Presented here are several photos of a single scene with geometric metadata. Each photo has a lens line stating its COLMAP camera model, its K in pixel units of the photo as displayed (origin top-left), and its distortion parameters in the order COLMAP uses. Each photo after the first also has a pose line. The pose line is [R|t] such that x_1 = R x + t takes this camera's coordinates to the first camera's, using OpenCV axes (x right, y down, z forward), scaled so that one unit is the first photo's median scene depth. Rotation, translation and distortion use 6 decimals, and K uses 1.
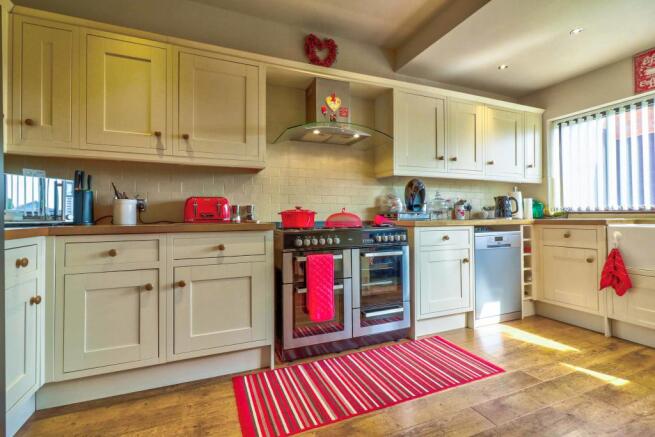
lens RADIAL K [[300.0, 0, 327.4], [0, 300.0, 216.5], [0, 0, 1]] dist [0.002396, 0.000124]
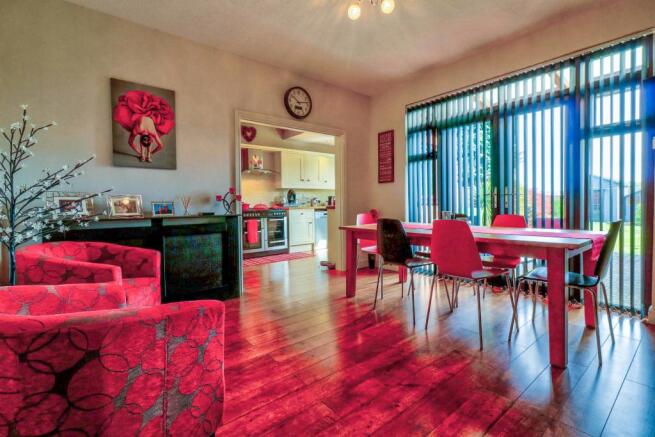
lens RADIAL K [[300.0, 0, 325.5], [0, 300.0, 213.6], [0, 0, 1]] dist [0.002396, 0.000124]
pose [[0.959186, -0.017069, 0.282261, -0.123652], [0.010556, 0.999642, 0.024582, 0.009672], [-0.282580, -0.020599, 0.959023, -1.433690]]
